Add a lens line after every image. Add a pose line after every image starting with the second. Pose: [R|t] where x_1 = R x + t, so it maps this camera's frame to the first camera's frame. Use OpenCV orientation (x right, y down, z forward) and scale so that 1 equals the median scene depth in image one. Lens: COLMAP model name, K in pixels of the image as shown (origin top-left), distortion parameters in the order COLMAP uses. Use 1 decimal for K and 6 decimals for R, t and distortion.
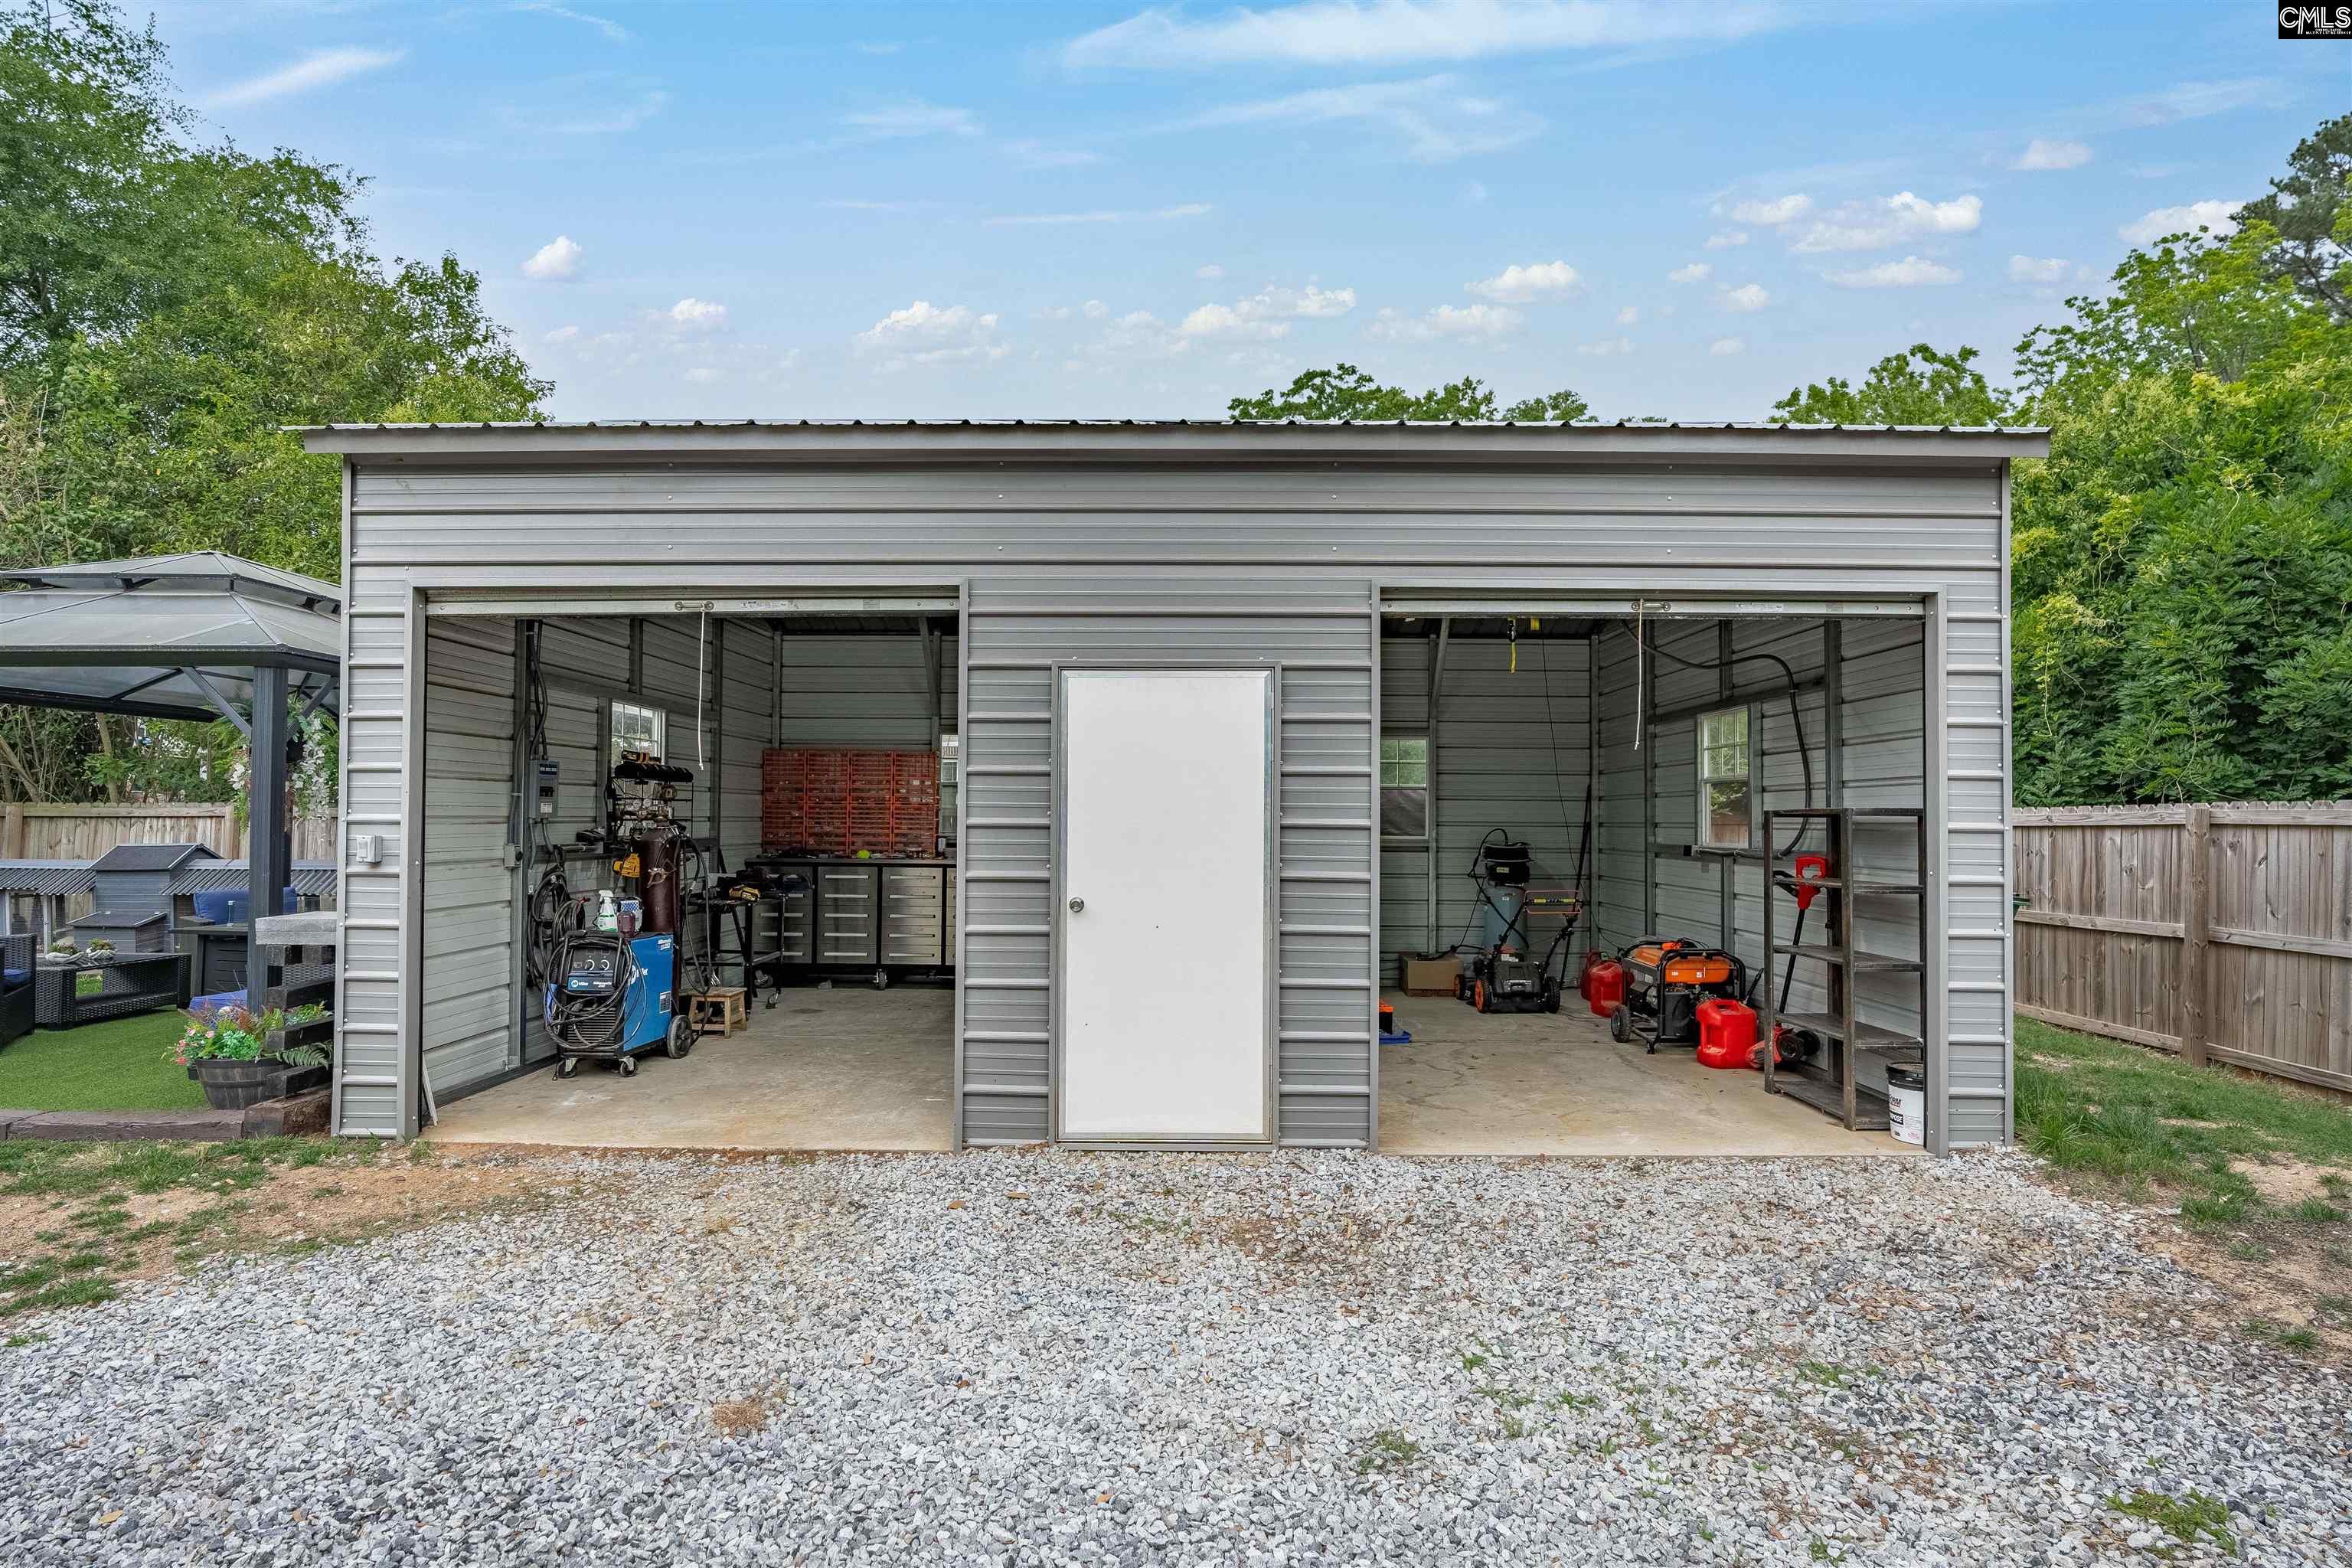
lens RADIAL K [[1240.2, 0, 1176.0], [0, 1240.2, 784.0], [0, 0, 1]] dist [-0.027492, 0.000686]
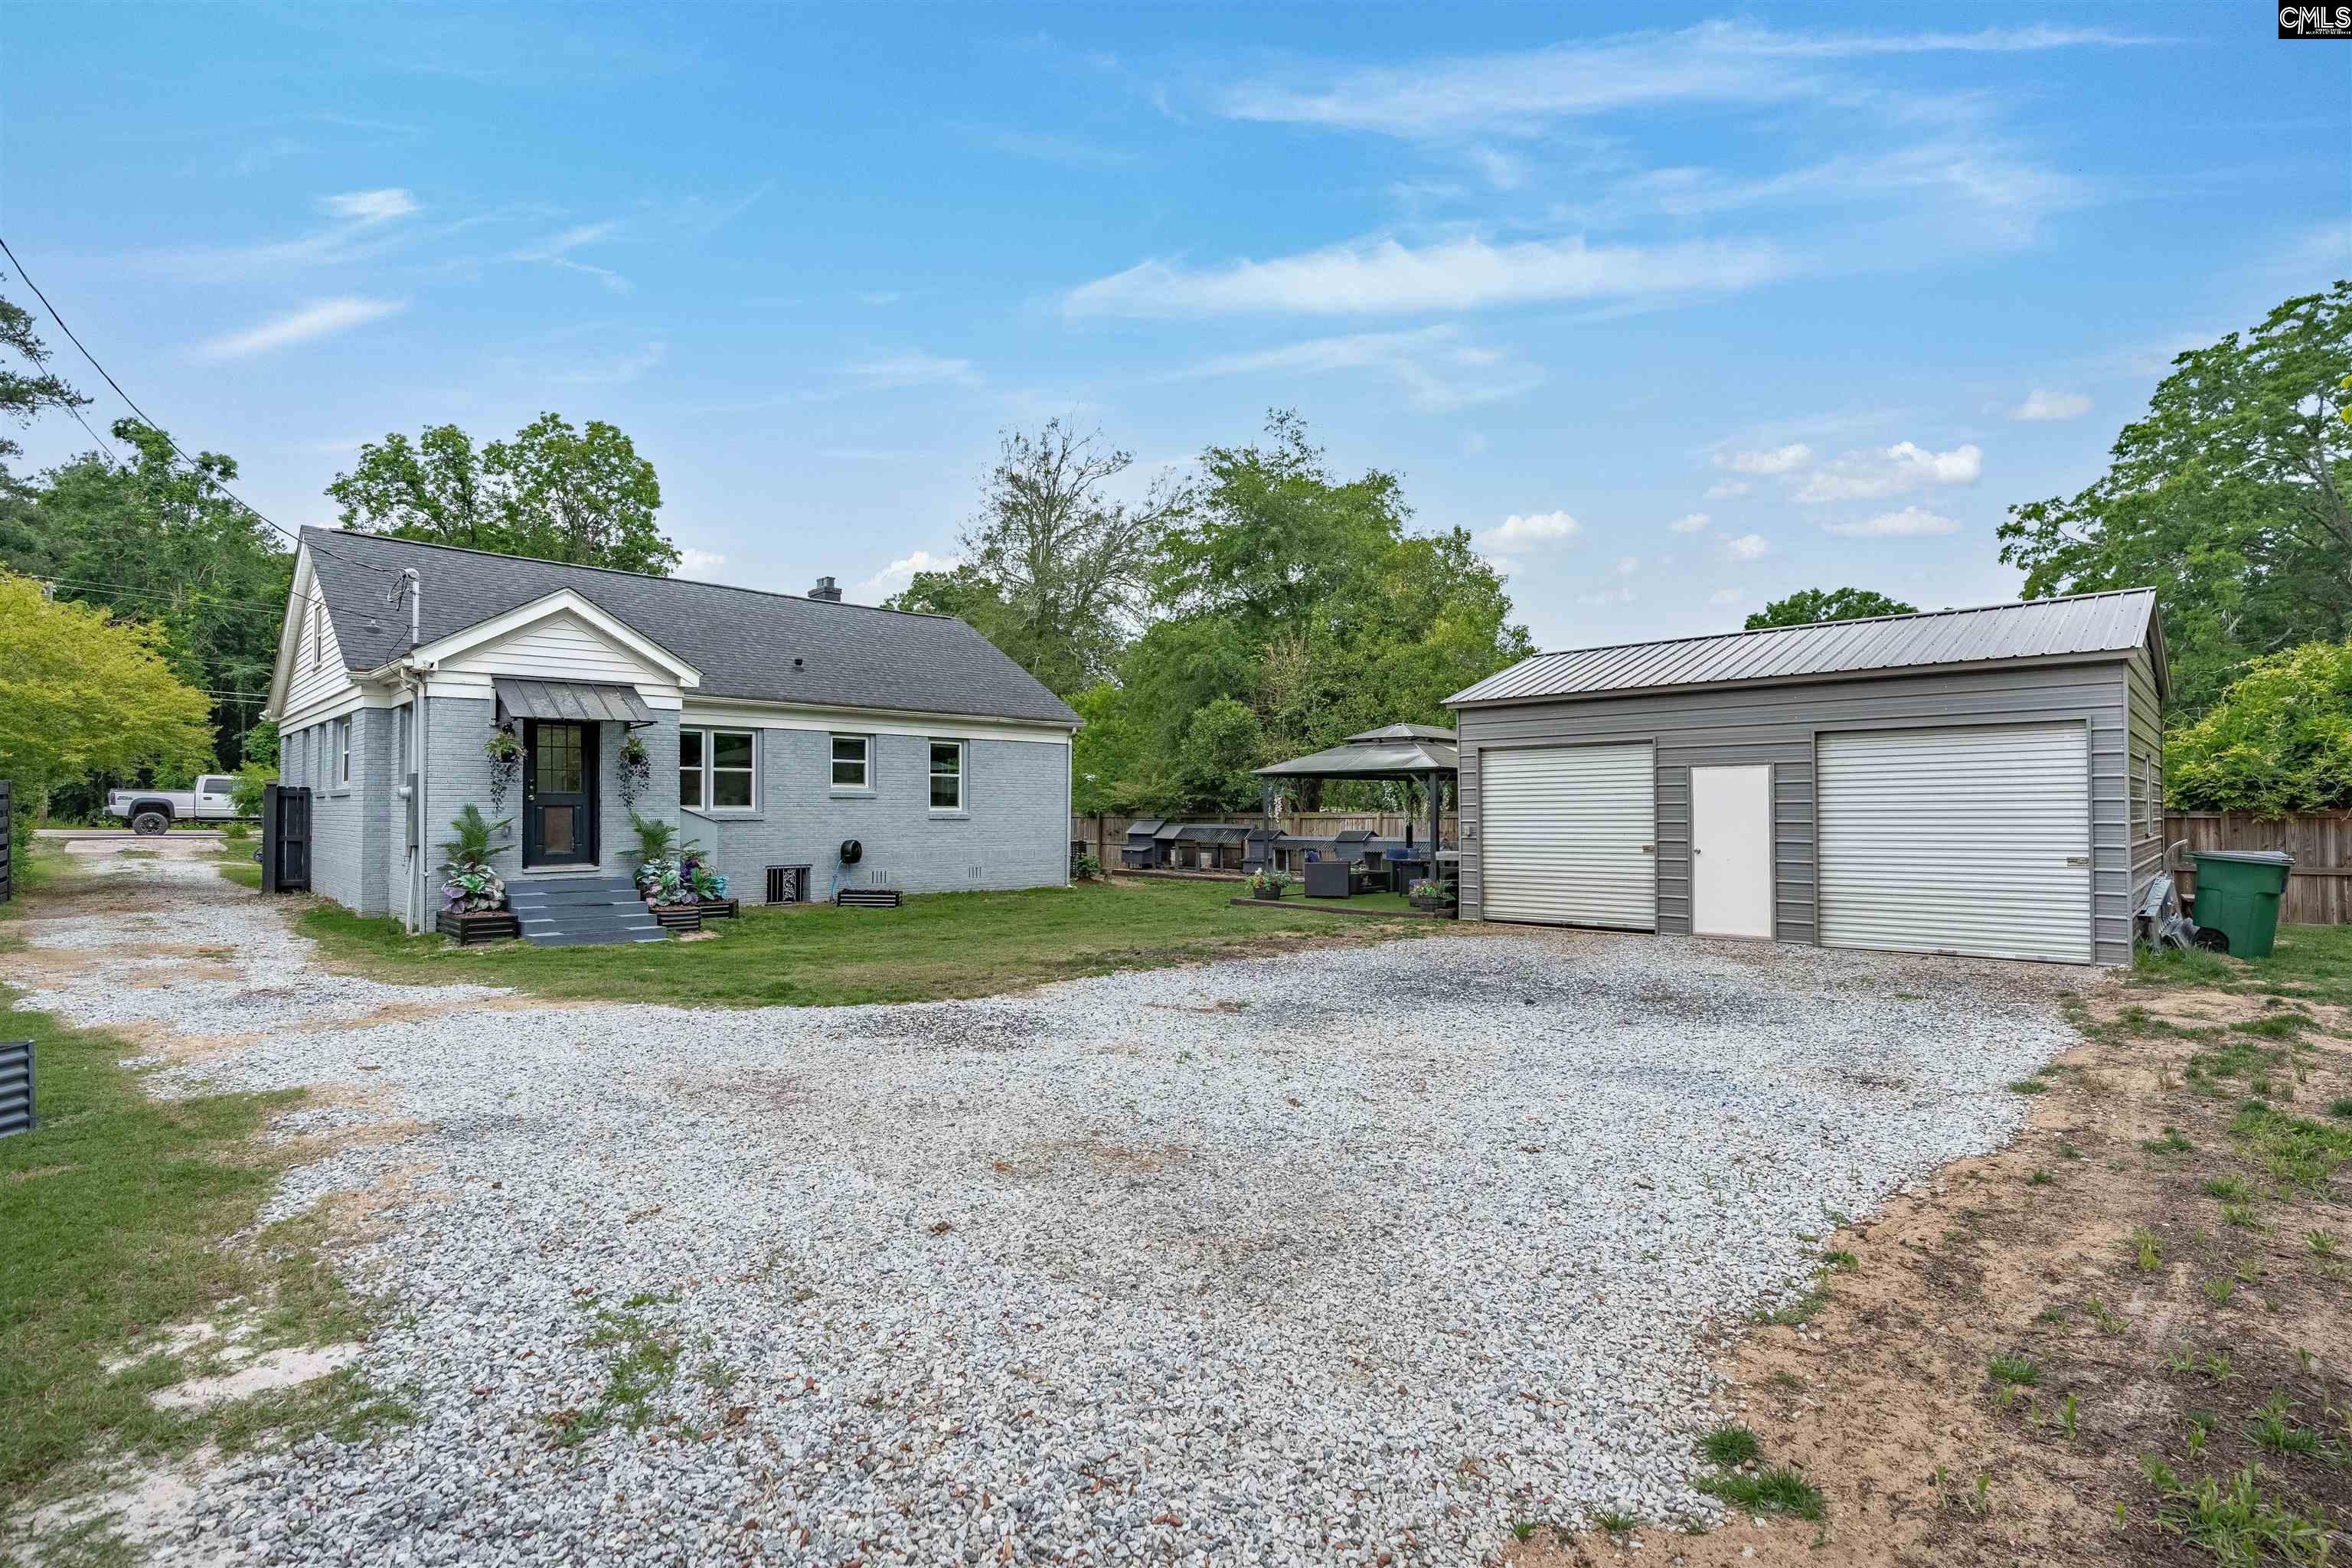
lens RADIAL K [[1183.2, 0, 1176.0], [0, 1183.2, 784.0], [0, 0, 1]] dist [-0.031266, 0.001346]
pose [[0.738113, -0.022072, -0.674316, 0.406101], [0.024045, 0.999690, -0.006402, -0.031410], [0.674249, -0.011489, 0.738415, -0.847208]]
